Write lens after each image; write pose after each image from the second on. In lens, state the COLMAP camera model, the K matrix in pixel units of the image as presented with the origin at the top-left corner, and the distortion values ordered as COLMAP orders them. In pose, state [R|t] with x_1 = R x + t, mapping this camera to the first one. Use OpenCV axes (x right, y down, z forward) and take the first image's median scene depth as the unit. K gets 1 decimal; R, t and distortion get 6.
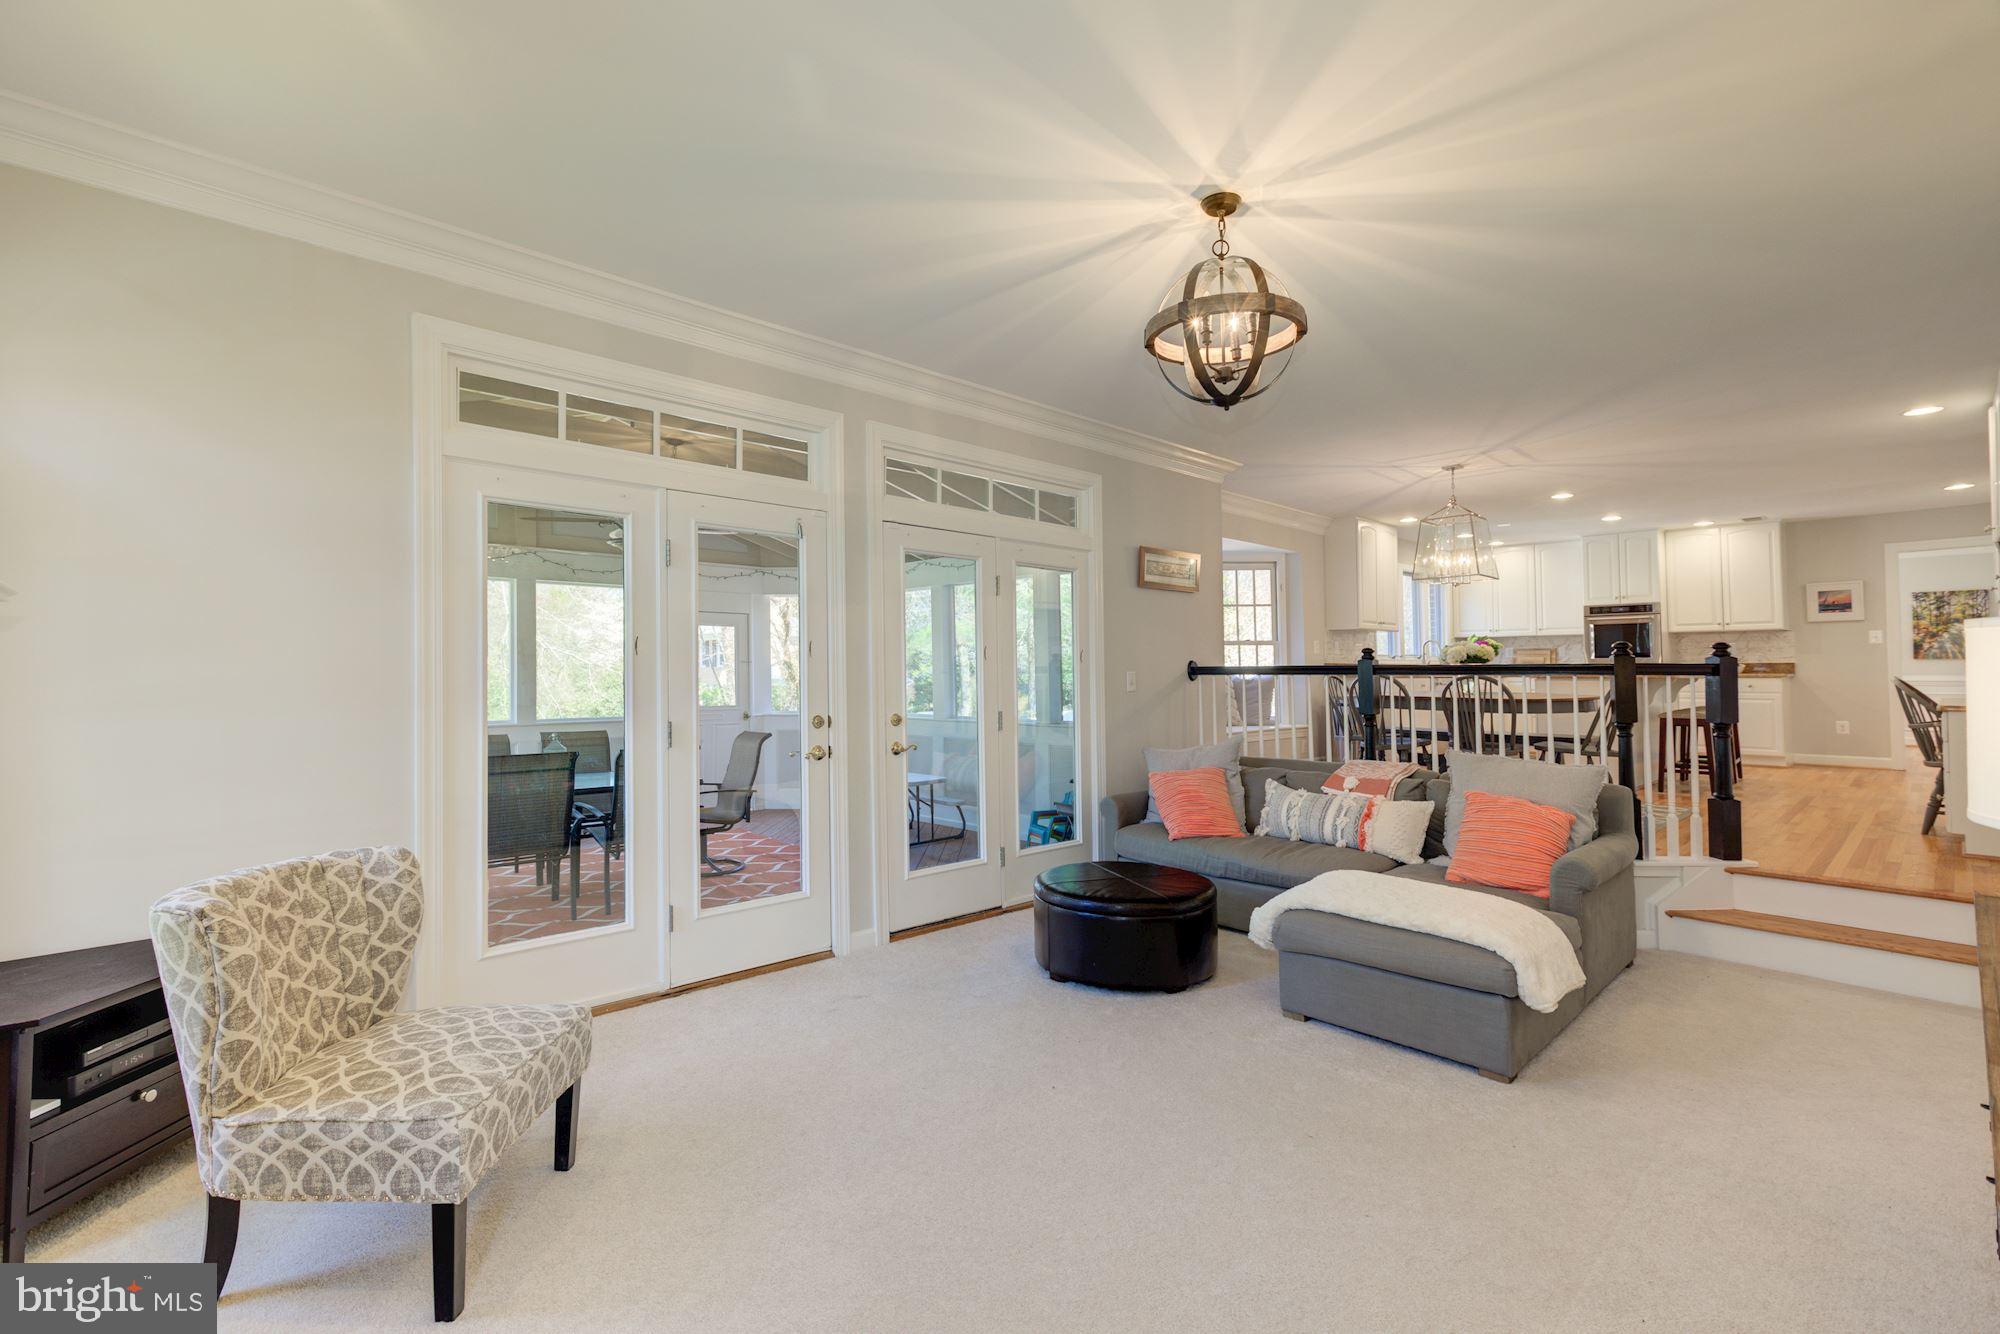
lens RADIAL K [[909.1, 0, 1009.9], [0, 909.1, 615.4], [0, 0, 1]] dist [0.010110, 0.001930]
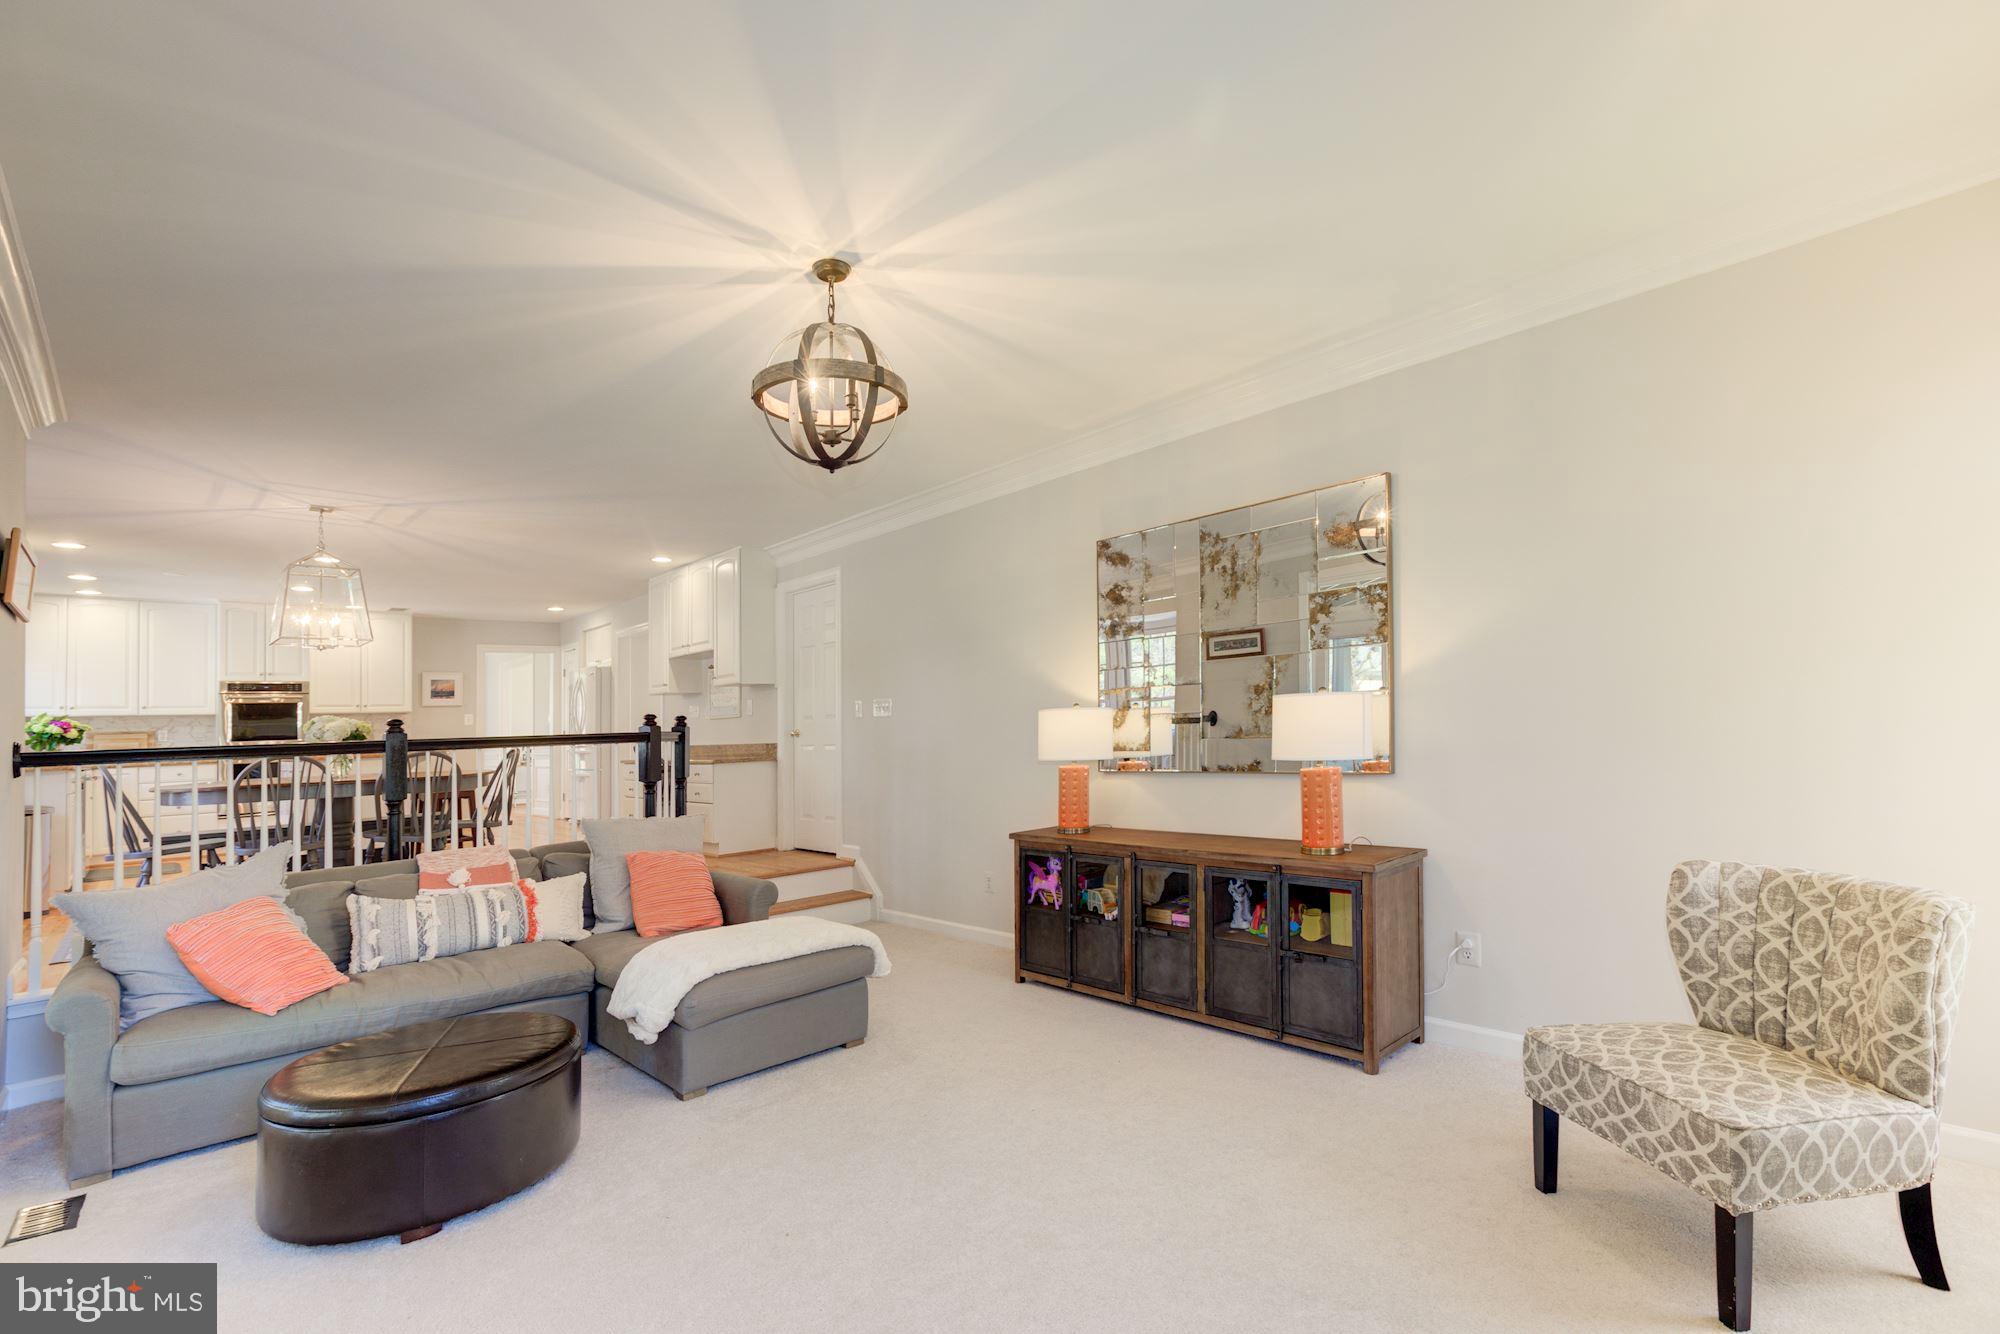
lens RADIAL K [[909.1, 0, 1007.1], [0, 909.1, 688.3], [0, 0, 1]] dist [0.010110, 0.001930]
pose [[0.020781, 0.042560, 0.998878, -0.249845], [-0.021768, 0.998876, -0.042107, 0.017875], [-0.999547, -0.020868, 0.021684, 0.251732]]
